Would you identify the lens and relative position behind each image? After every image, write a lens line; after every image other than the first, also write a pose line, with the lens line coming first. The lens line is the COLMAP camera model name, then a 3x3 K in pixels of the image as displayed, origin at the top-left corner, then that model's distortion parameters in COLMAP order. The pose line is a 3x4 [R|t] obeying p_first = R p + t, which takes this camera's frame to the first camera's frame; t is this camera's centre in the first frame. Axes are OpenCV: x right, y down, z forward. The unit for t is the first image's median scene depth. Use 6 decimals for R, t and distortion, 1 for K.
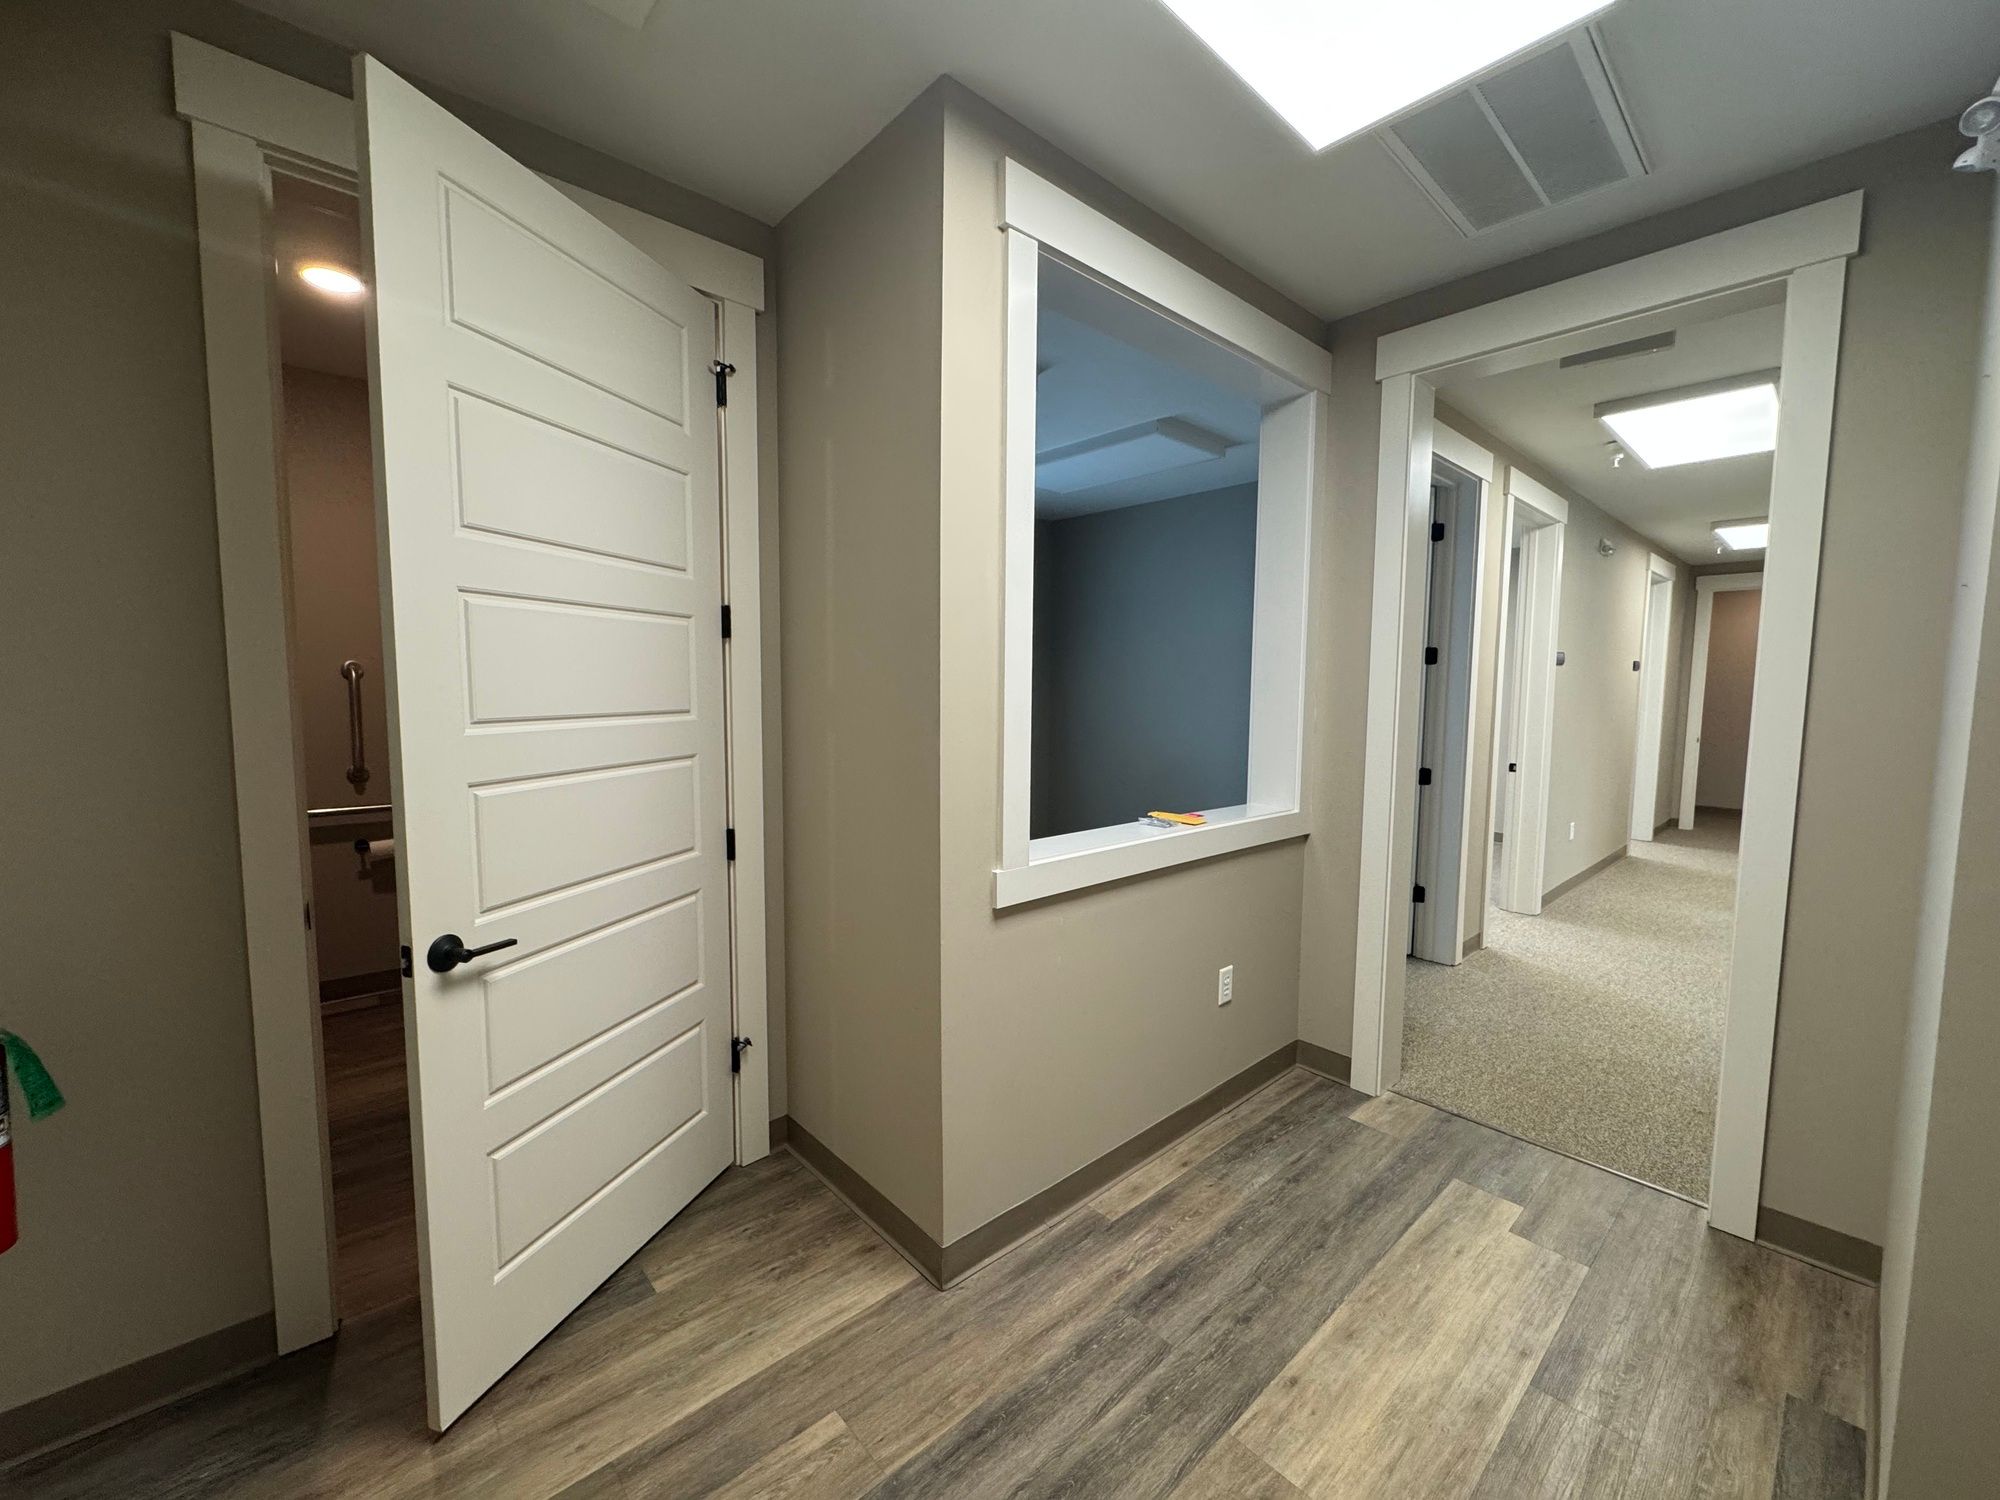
lens RADIAL K [[798.0, 0, 1004.1], [0, 798.0, 750.9], [0, 0, 1]] dist [0.000769, 0.000553]
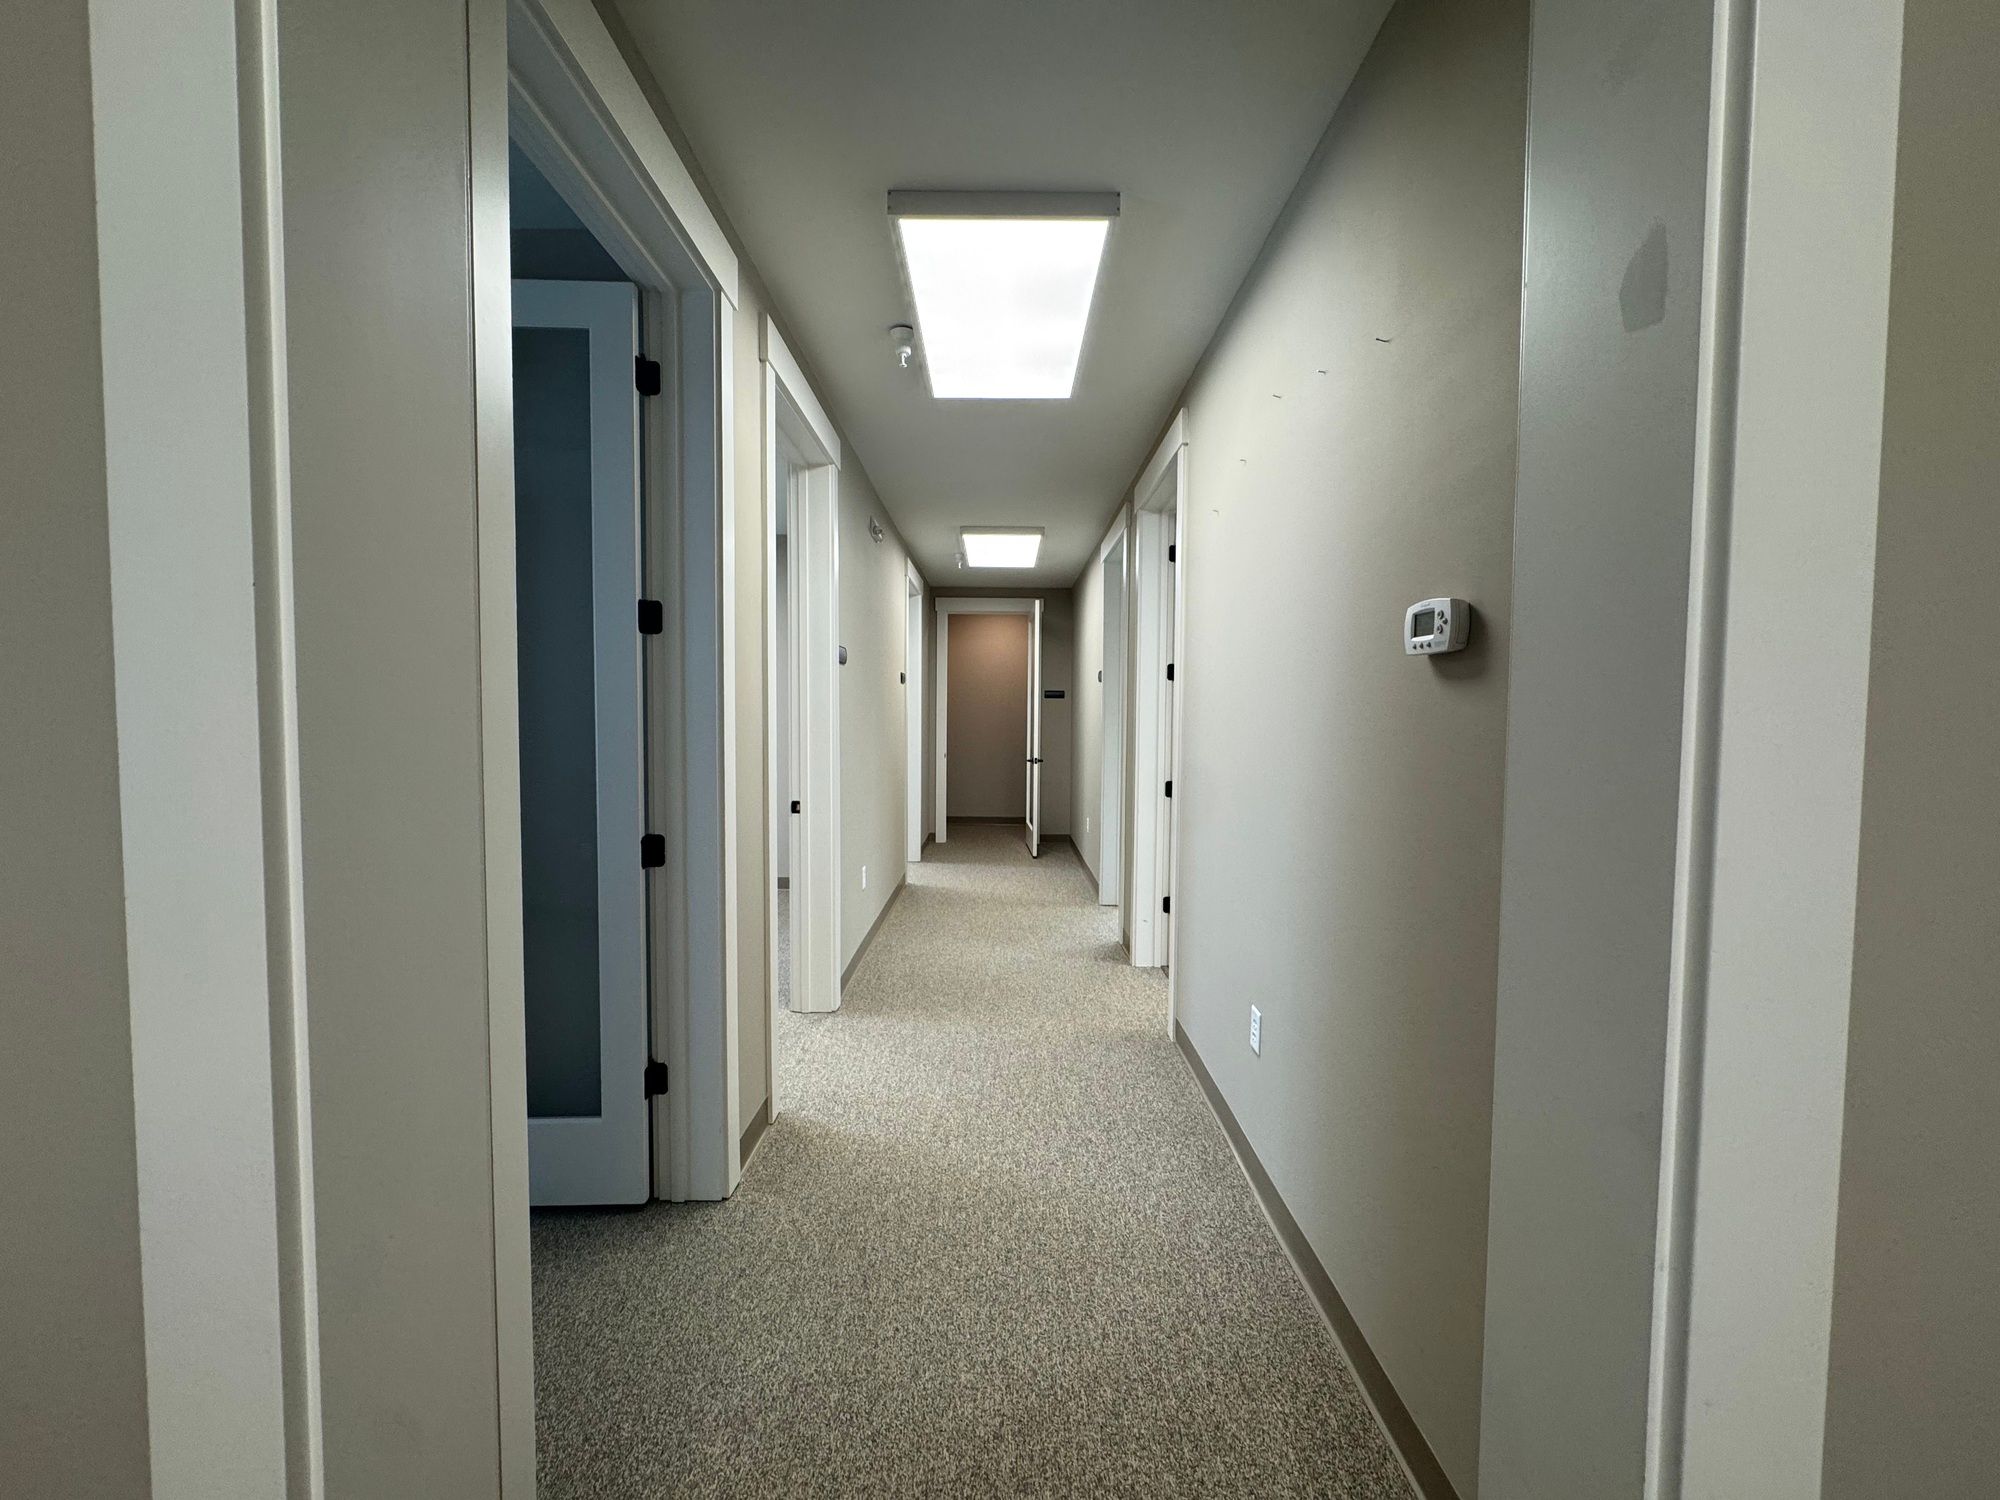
lens RADIAL K [[798.0, 0, 1003.6], [0, 798.0, 751.1], [0, 0, 1]] dist [0.000769, 0.000553]
pose [[0.672097, -0.035575, 0.739608, 0.246380], [0.058874, 0.998250, -0.005484, -0.013255], [-0.738119, 0.047230, 0.673015, 0.396890]]
